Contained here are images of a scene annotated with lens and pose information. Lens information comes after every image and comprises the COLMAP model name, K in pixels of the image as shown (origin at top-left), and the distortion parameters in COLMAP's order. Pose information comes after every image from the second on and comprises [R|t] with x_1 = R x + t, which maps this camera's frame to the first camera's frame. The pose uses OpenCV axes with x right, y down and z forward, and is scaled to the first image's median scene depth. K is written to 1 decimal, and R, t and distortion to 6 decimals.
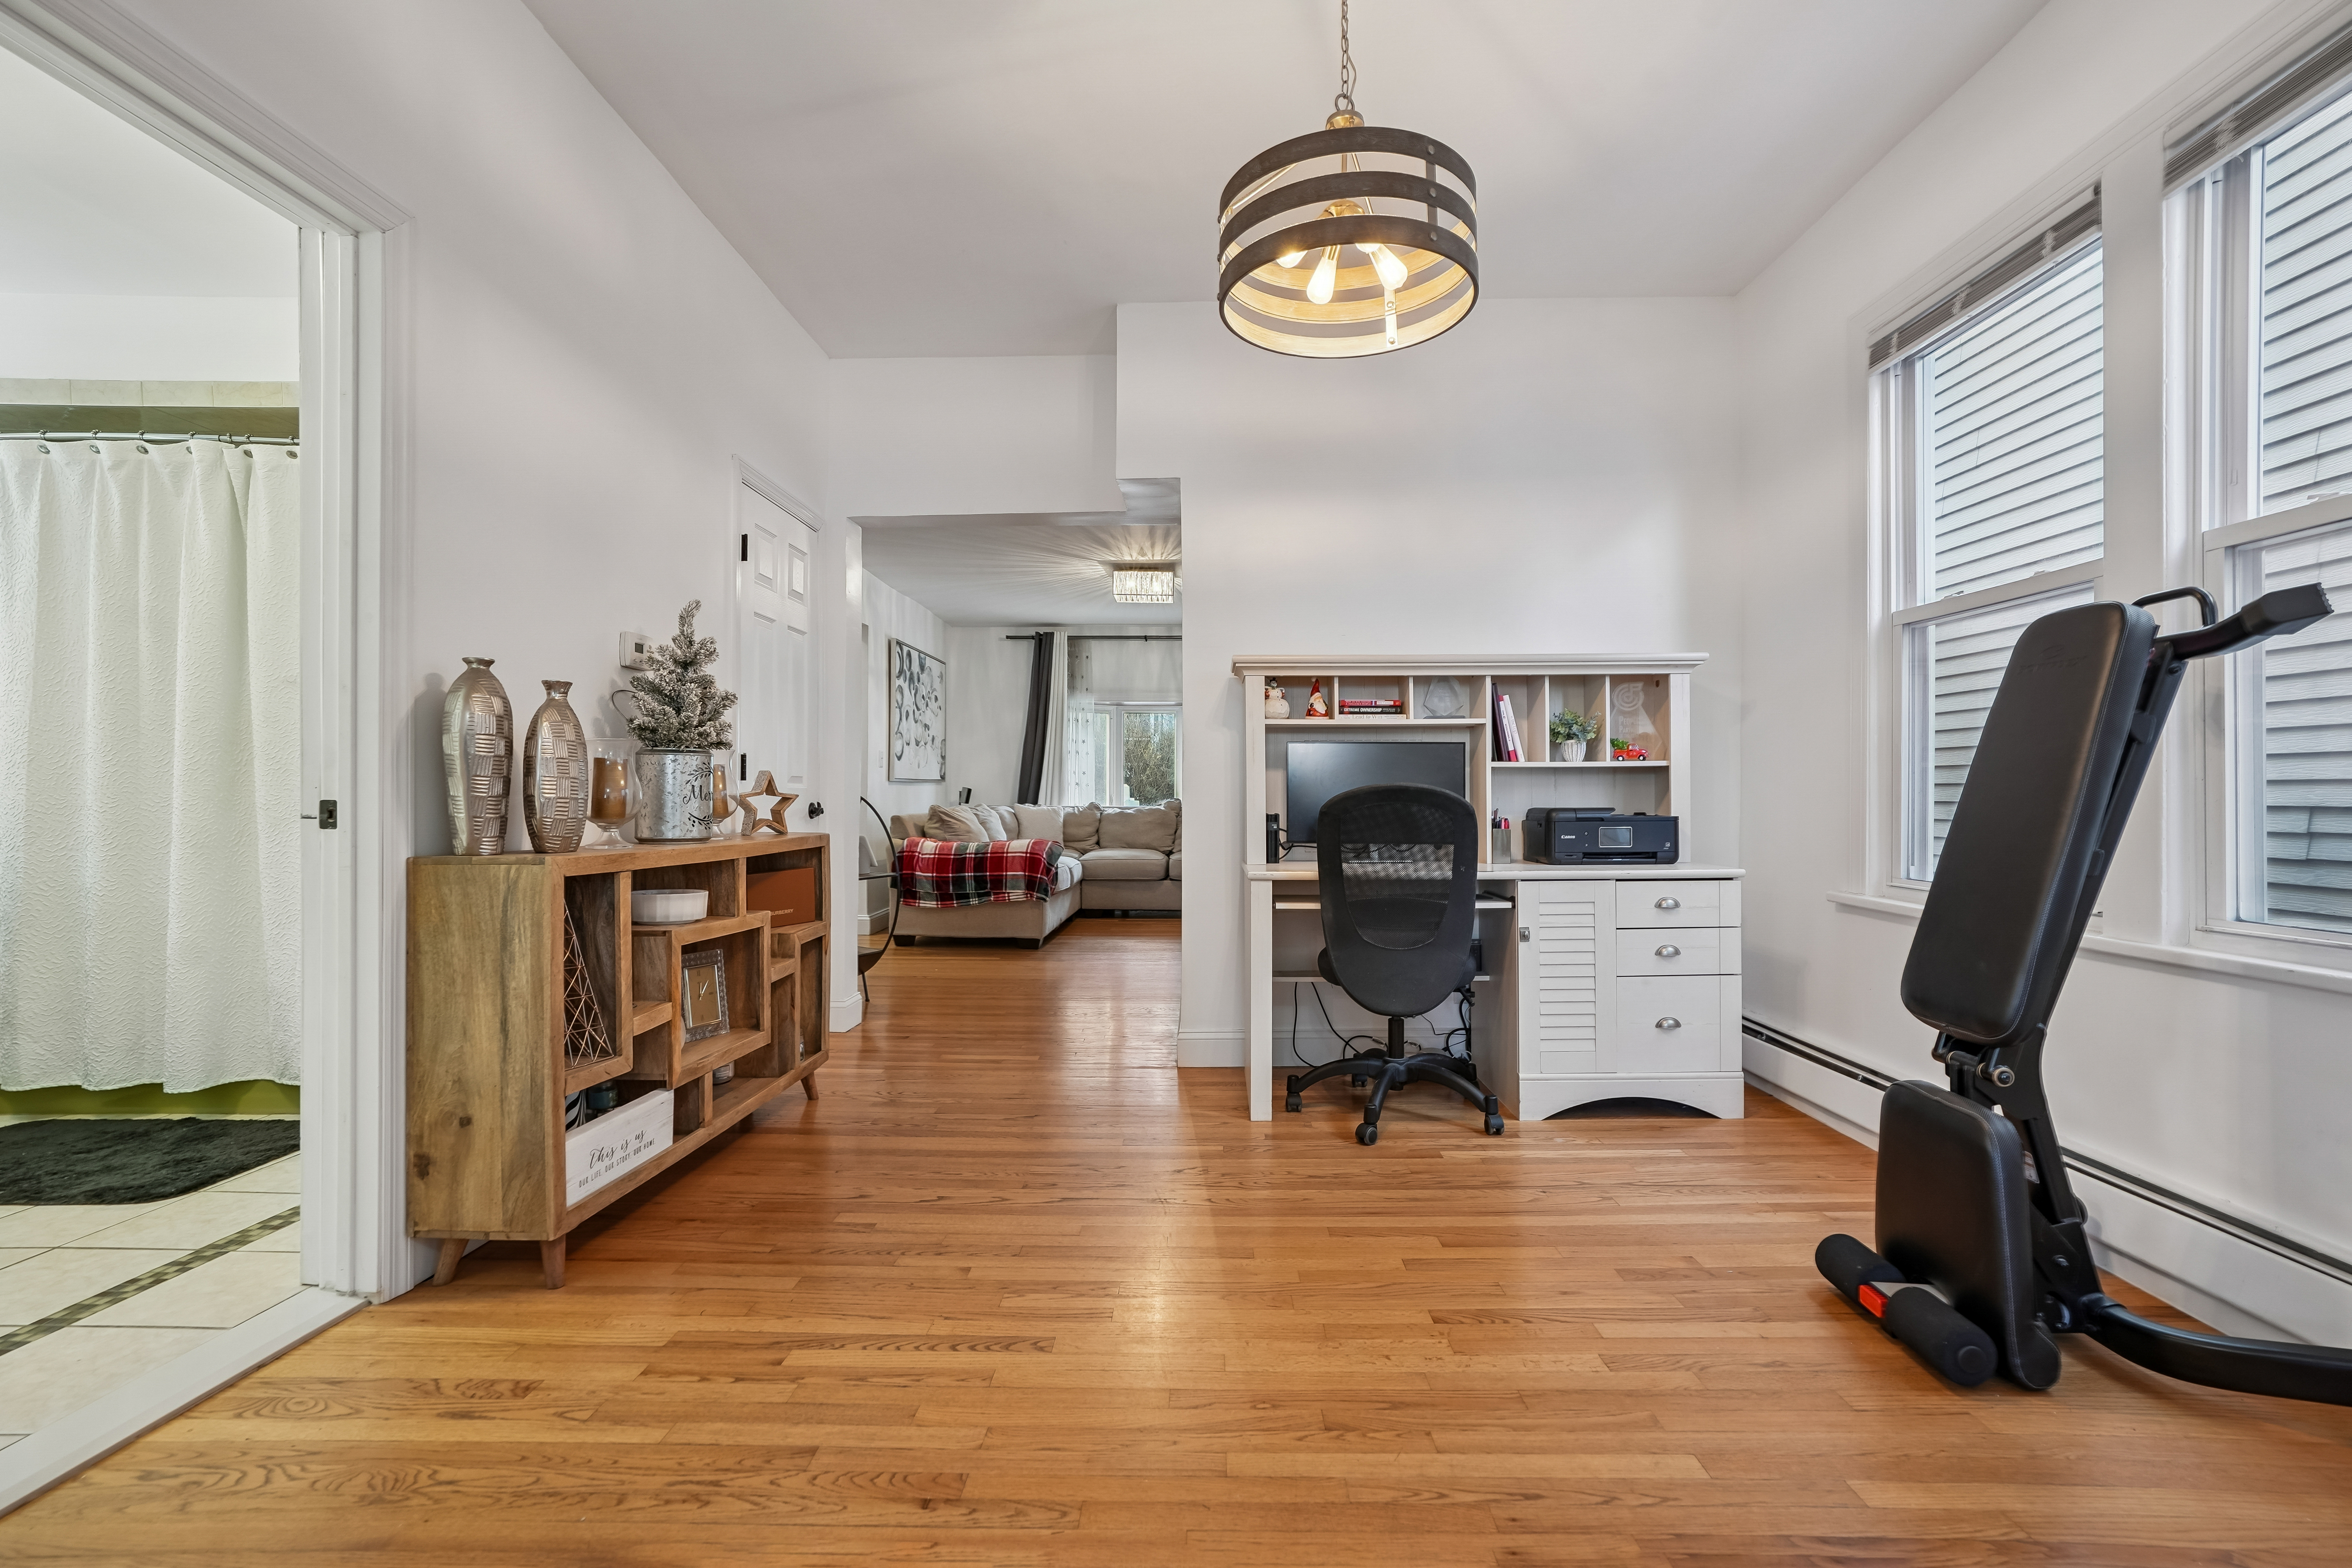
lens RADIAL K [[1084.6, 0, 1180.6], [0, 1084.6, 796.5], [0, 0, 1]] dist [-0.017618, 0.005557]
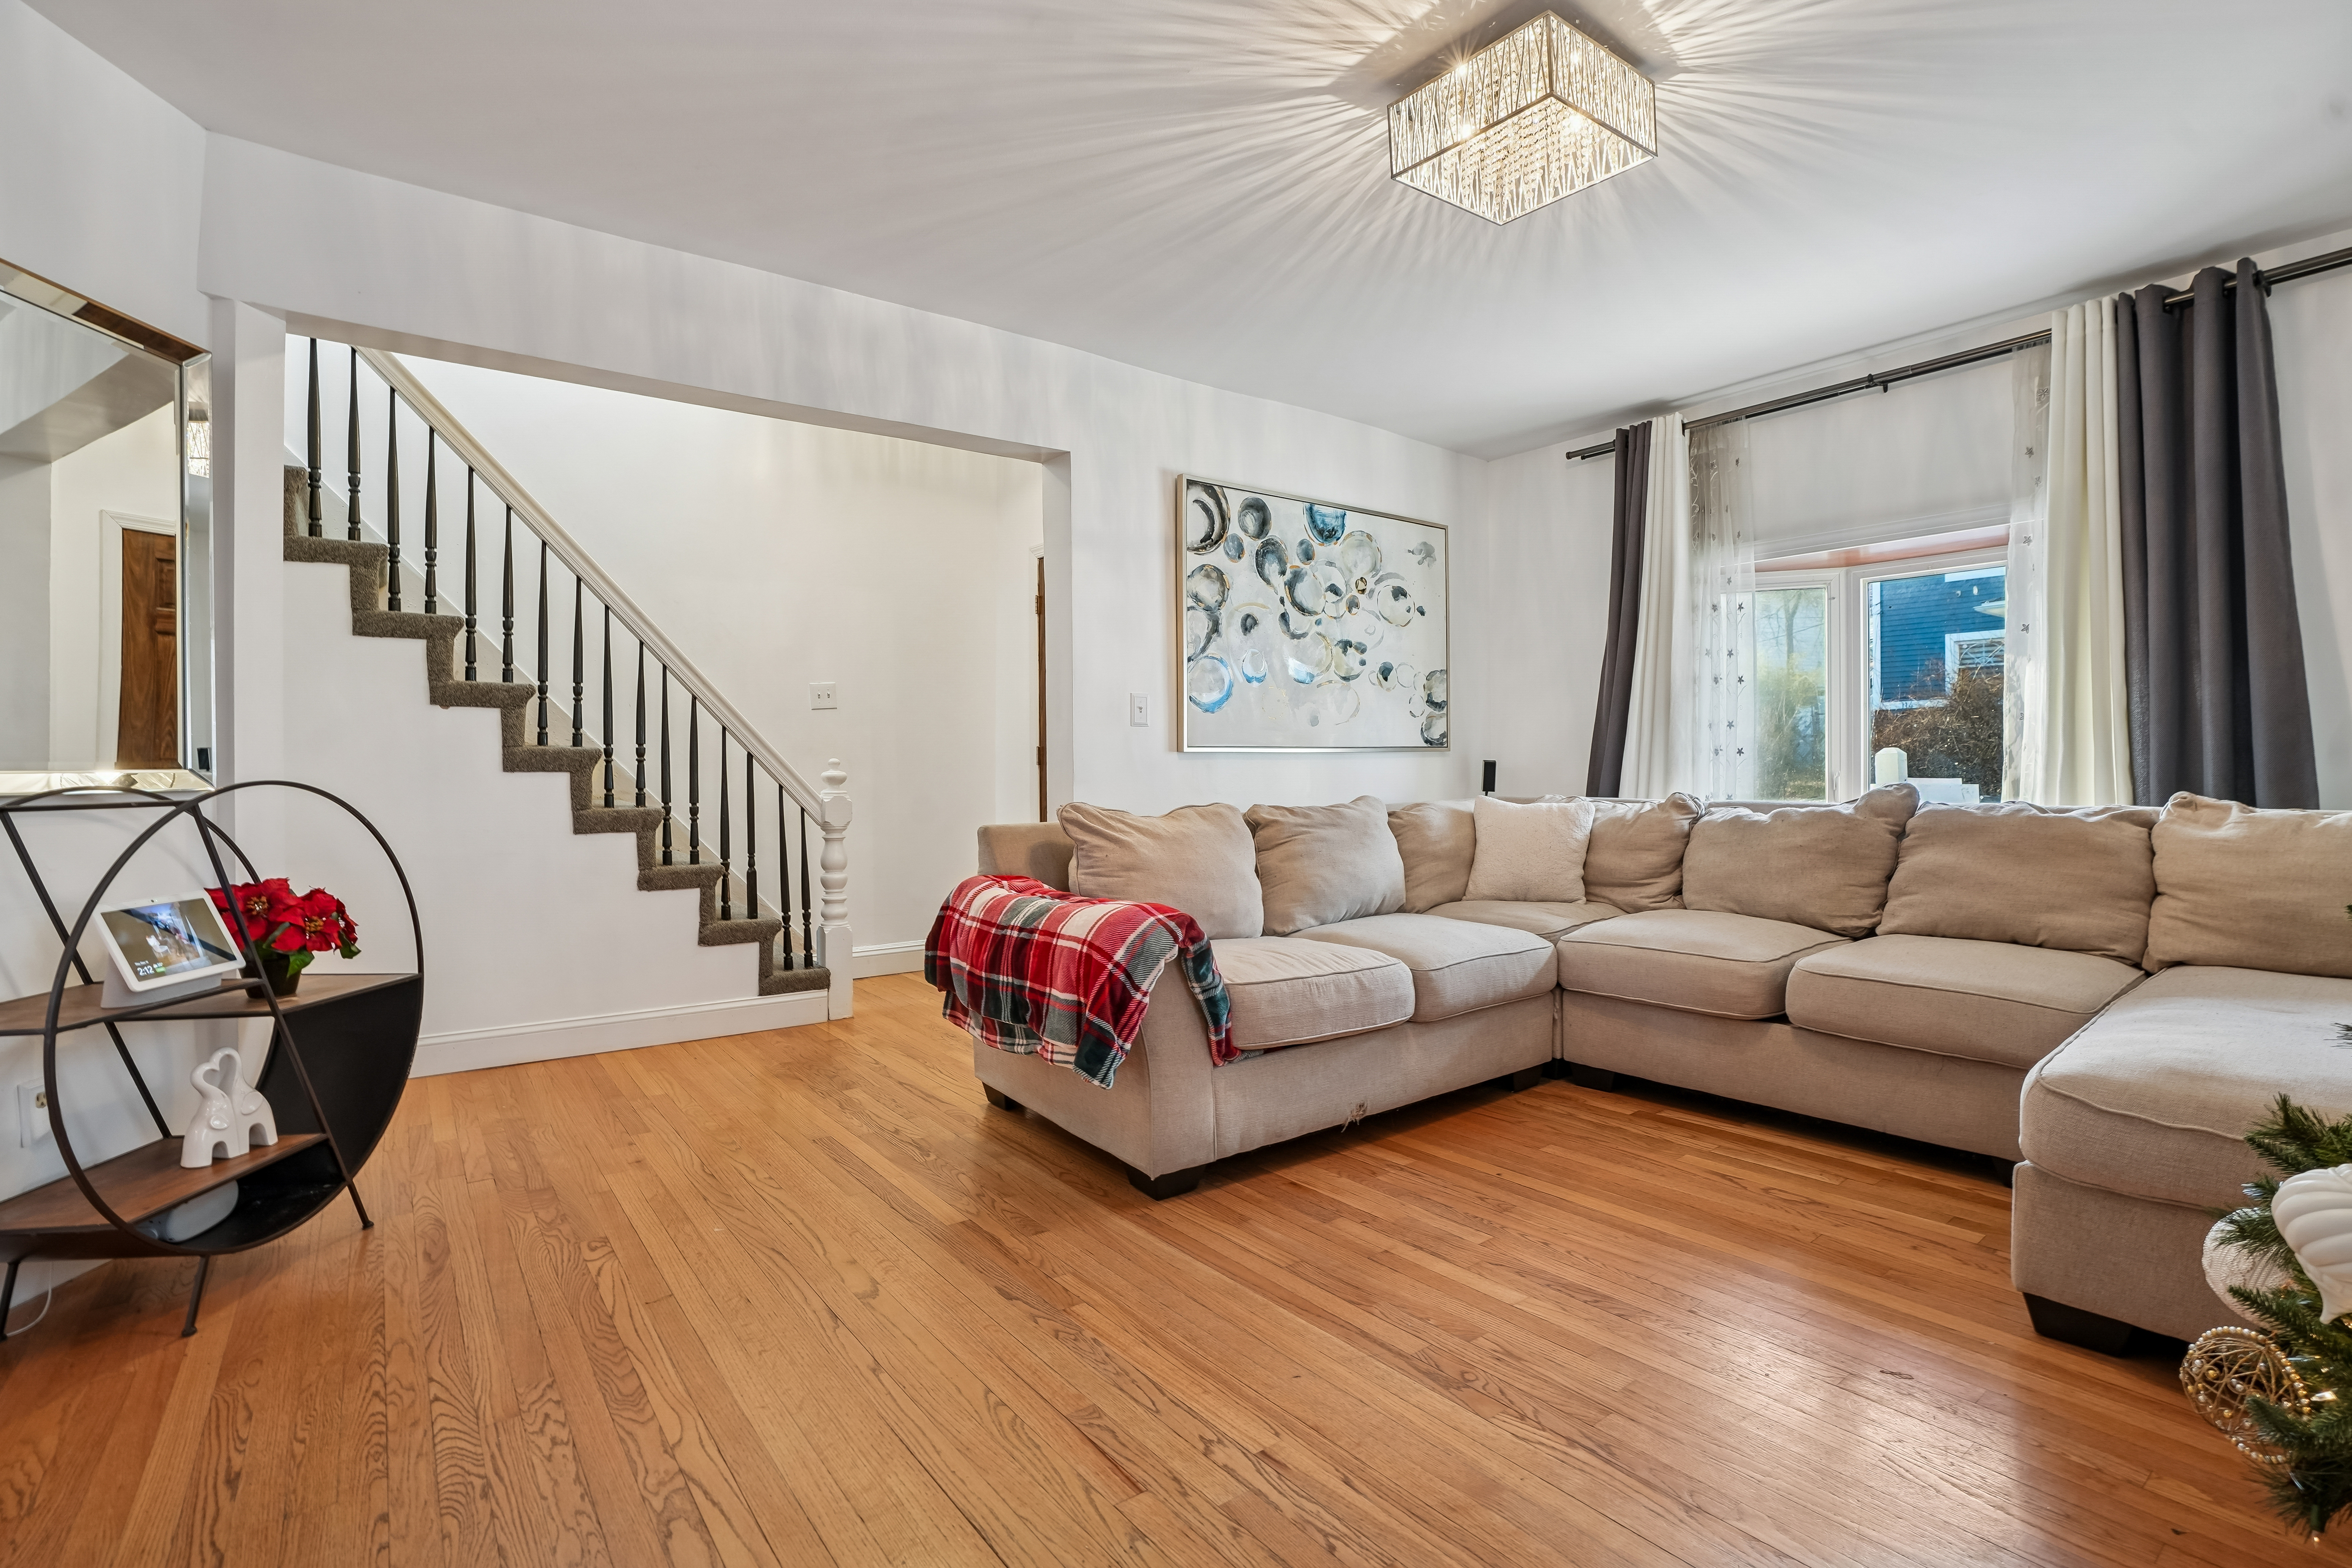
lens RADIAL K [[1084.6, 0, 1192.7], [0, 1084.6, 780.6], [0, 0, 1]] dist [-0.017618, 0.005557]
pose [[0.632985, 0.006920, -0.774133, 0.126396], [0.003553, 0.999924, 0.011844, -0.005391], [0.774156, -0.010247, 0.632912, 0.608528]]
